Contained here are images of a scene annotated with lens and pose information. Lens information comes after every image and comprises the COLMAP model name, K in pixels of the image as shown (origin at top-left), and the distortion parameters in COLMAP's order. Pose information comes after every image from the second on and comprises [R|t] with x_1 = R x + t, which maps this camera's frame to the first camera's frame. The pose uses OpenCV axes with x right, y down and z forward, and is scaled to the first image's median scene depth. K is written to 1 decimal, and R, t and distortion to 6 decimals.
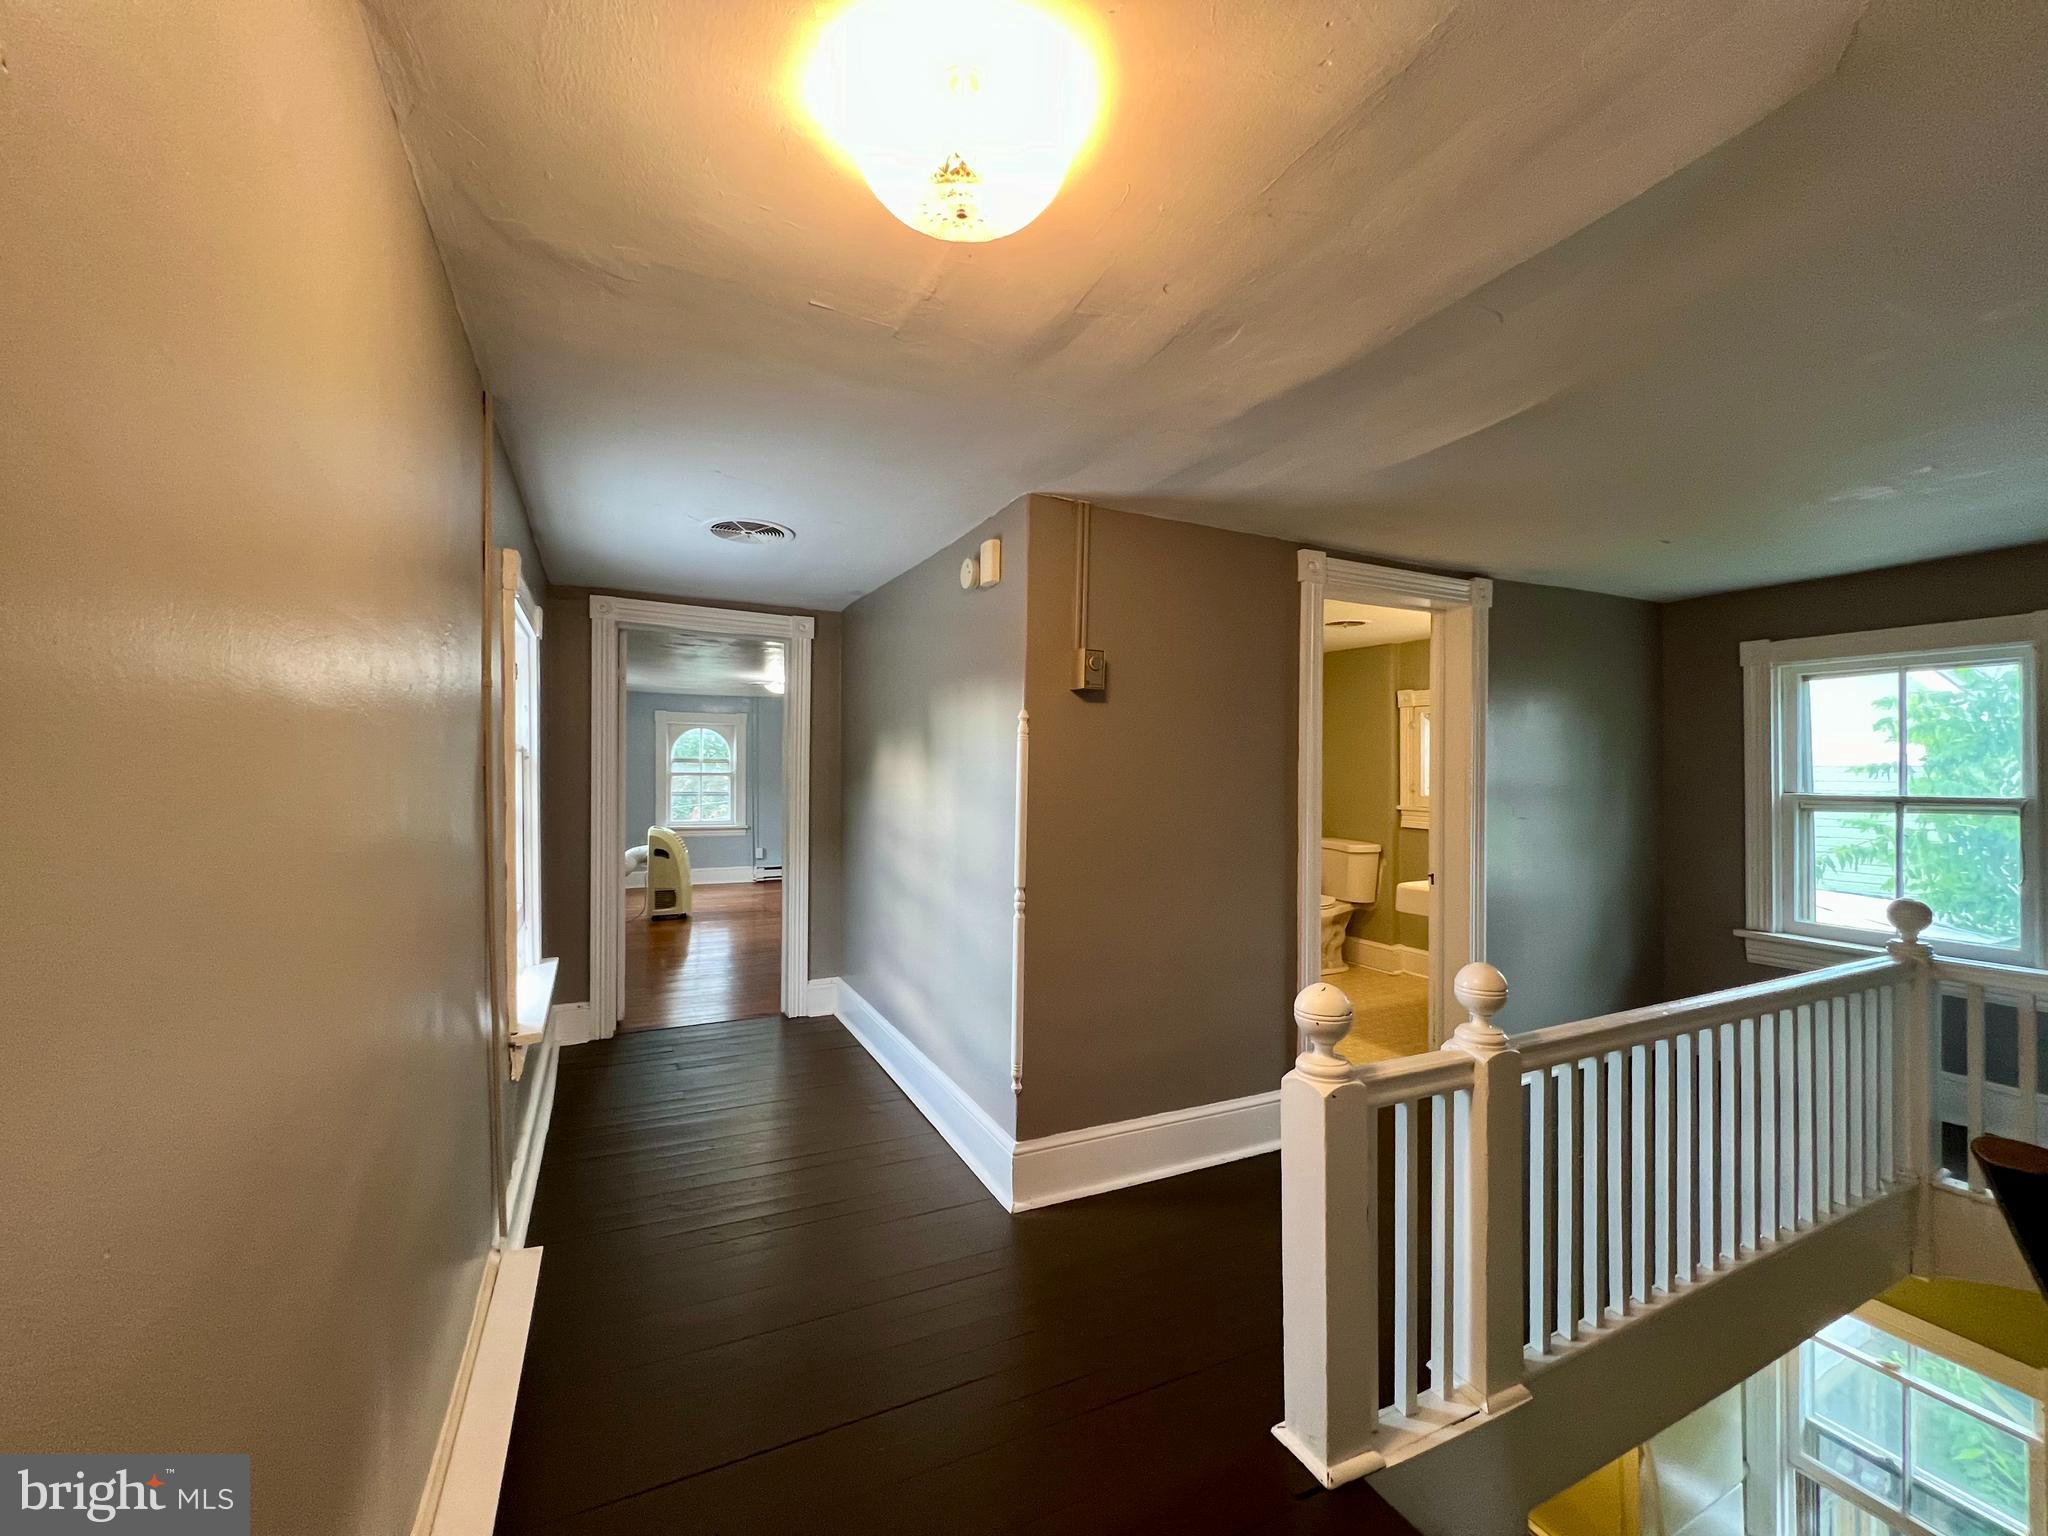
lens RADIAL K [[821.5, 0, 1015.6], [0, 821.5, 774.1], [0, 0, 1]] dist [-0.000596, 0.000322]
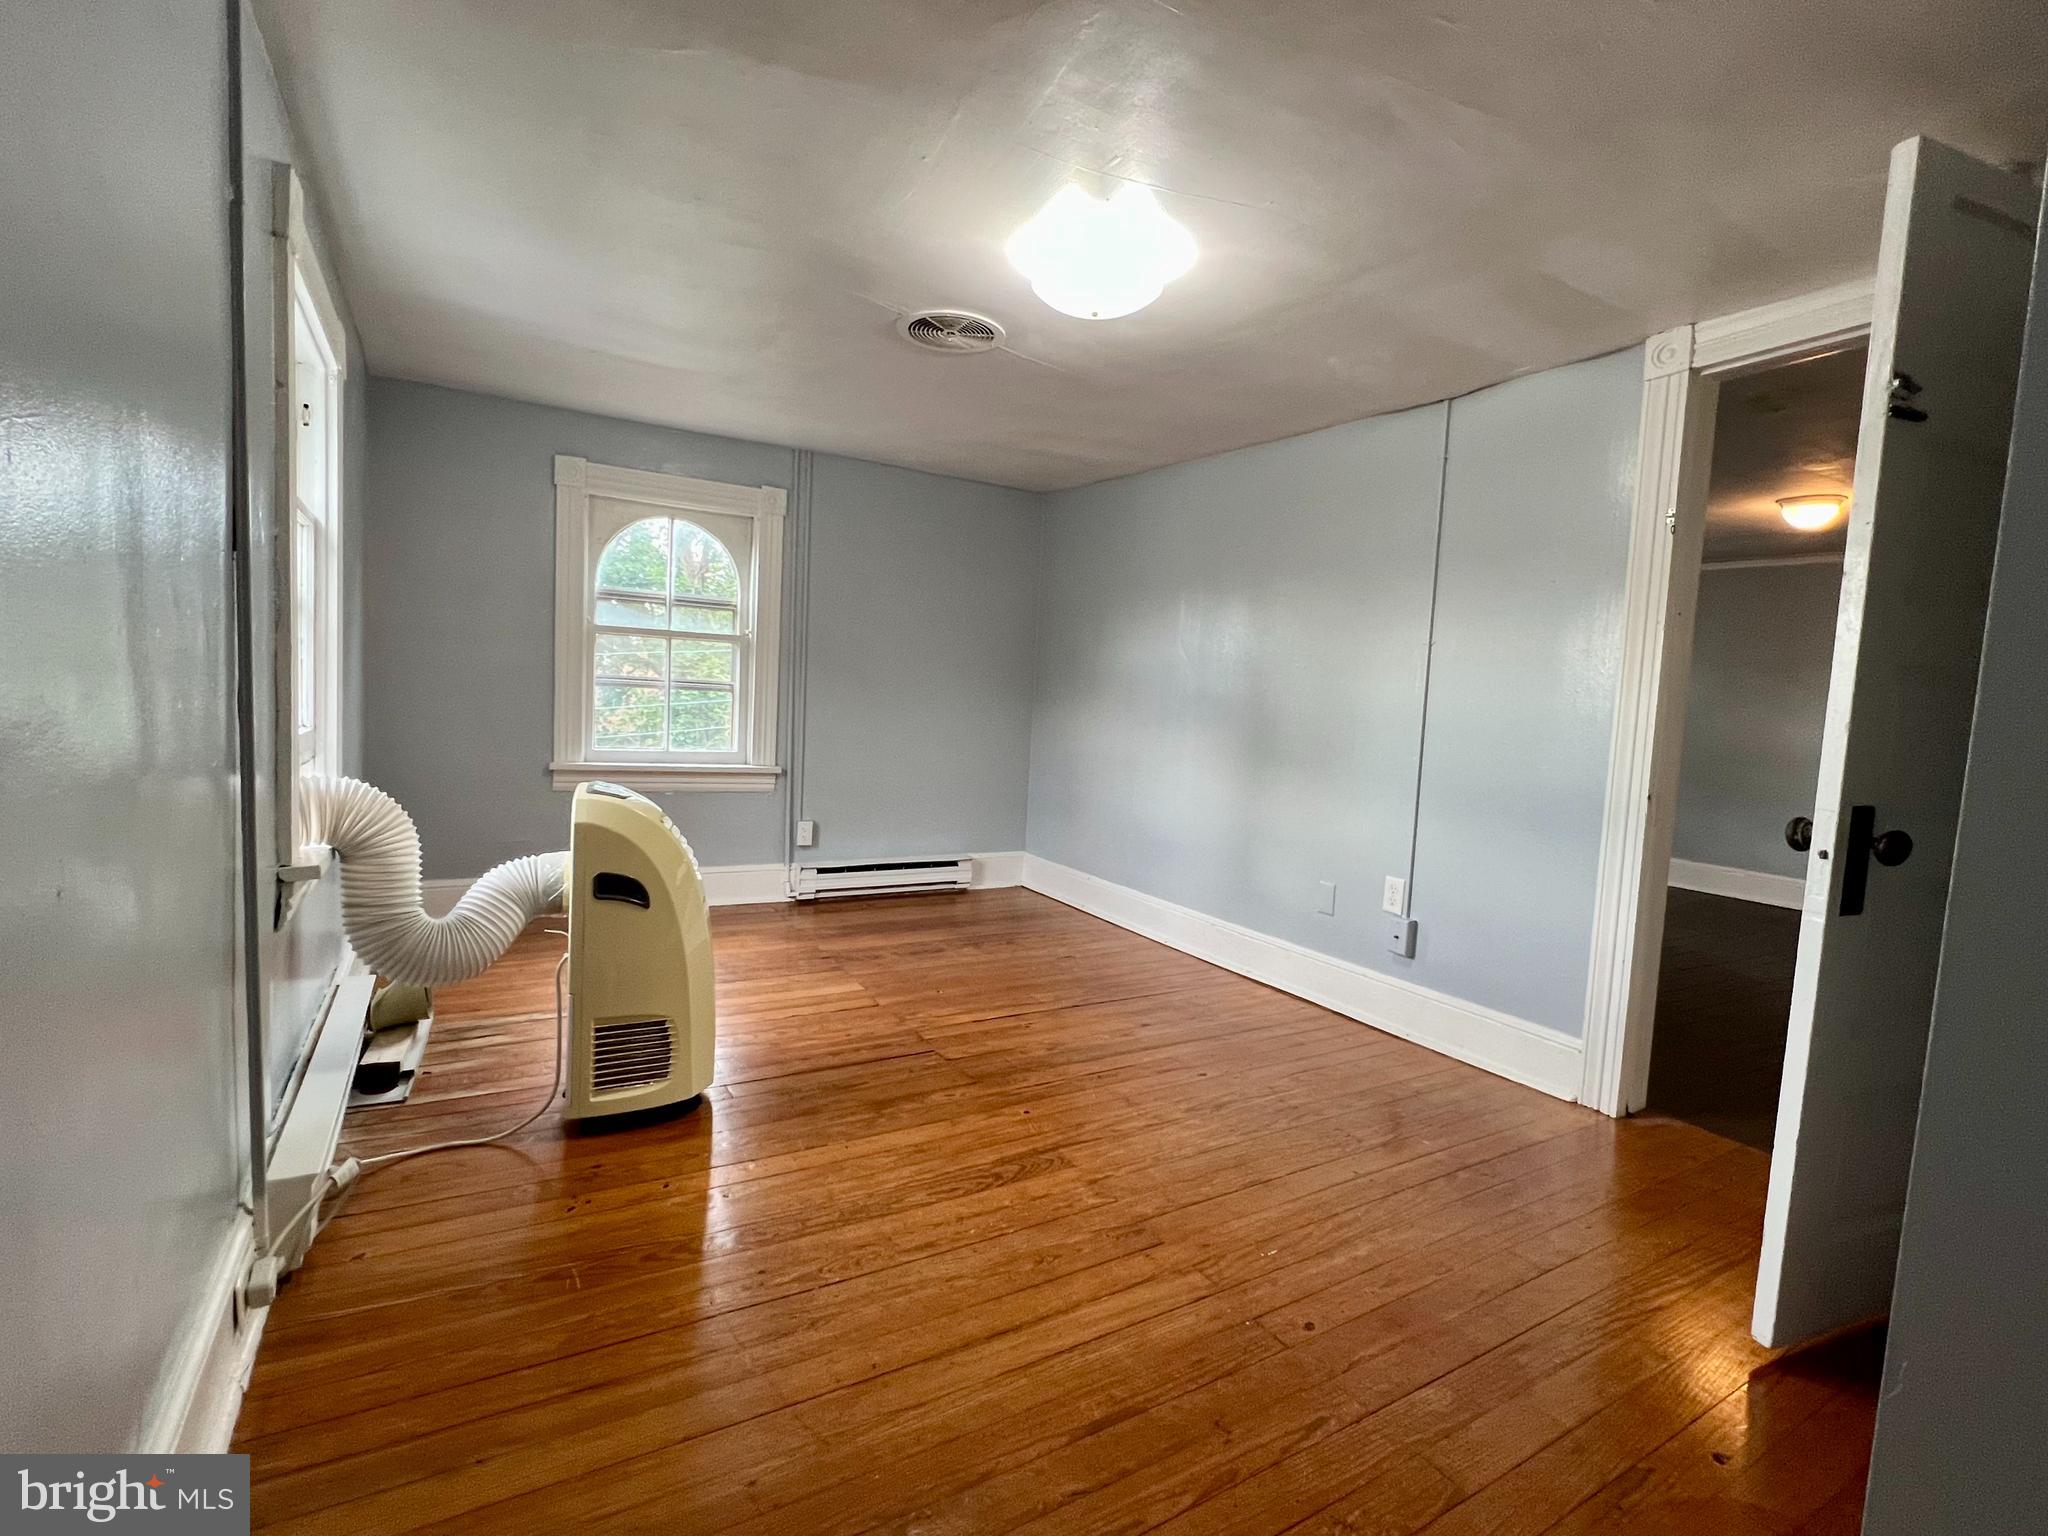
lens RADIAL K [[952.2, 0, 1018.0], [0, 952.2, 759.1], [0, 0, 1]] dist [-0.000033, 0.000030]
pose [[0.994928, 0.041023, 0.091847, -0.329113], [-0.047913, 0.996098, 0.074114, 0.023059], [-0.088448, -0.078139, 0.993011, 0.674596]]
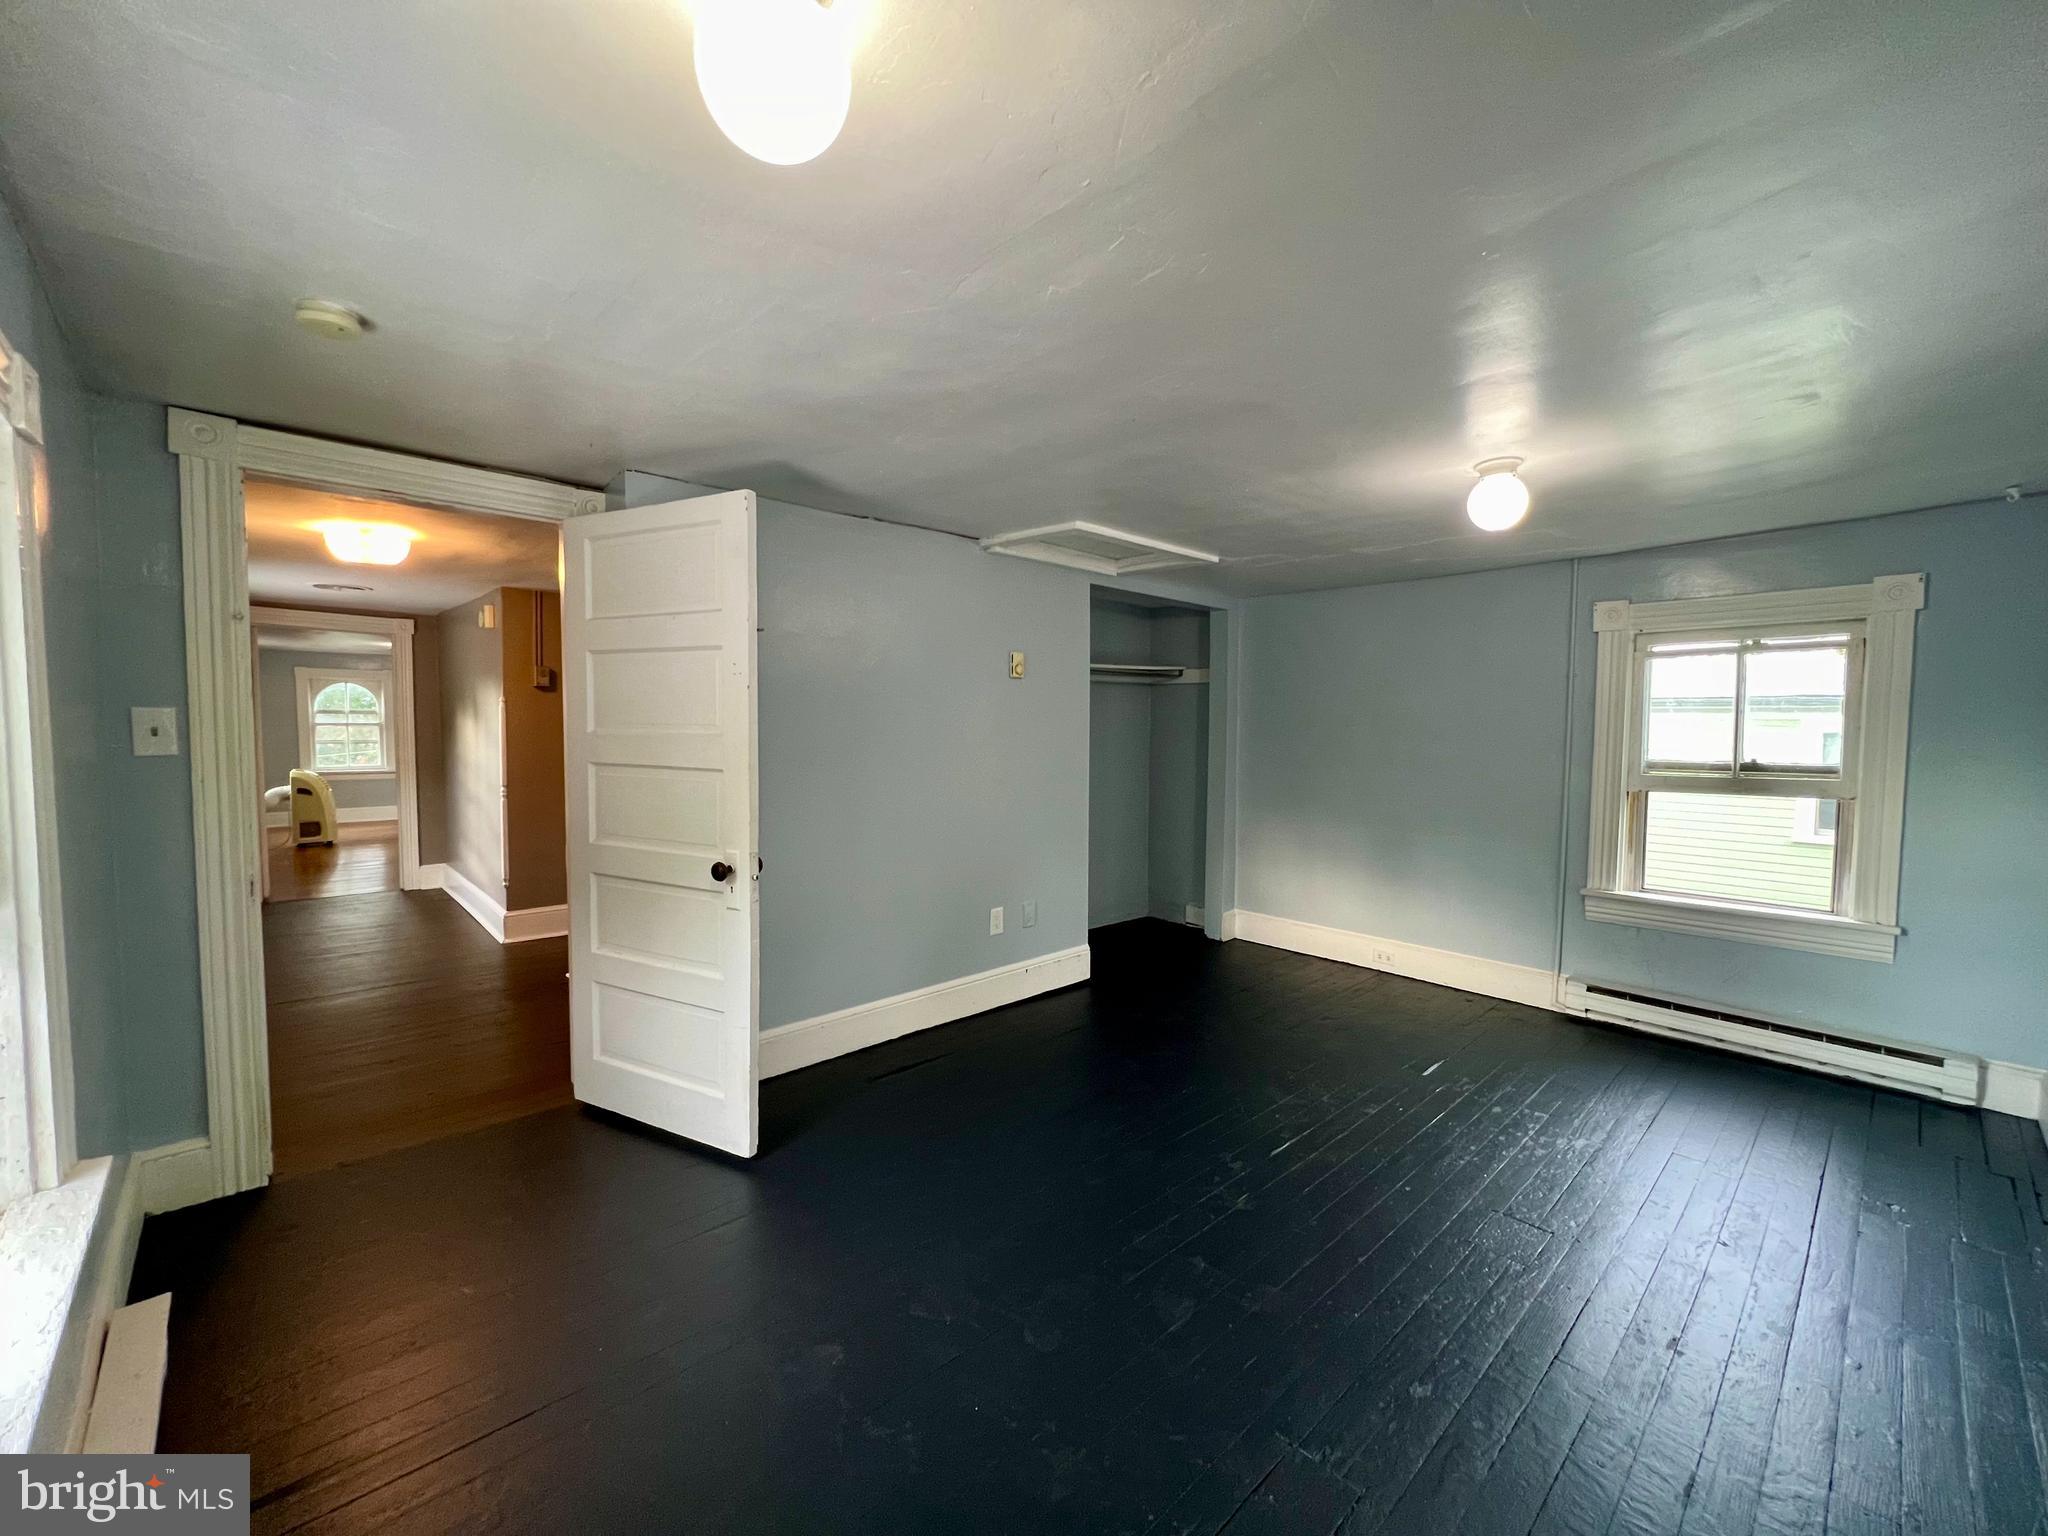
lens RADIAL K [[821.5, 0, 1010.8], [0, 821.5, 773.3], [0, 0, 1]] dist [-0.000596, 0.000322]
pose [[0.957879, -0.012514, 0.286901, 0.204607], [-0.004687, 0.998236, 0.059191, -0.004937], [-0.287135, -0.058042, 0.956130, -0.422148]]
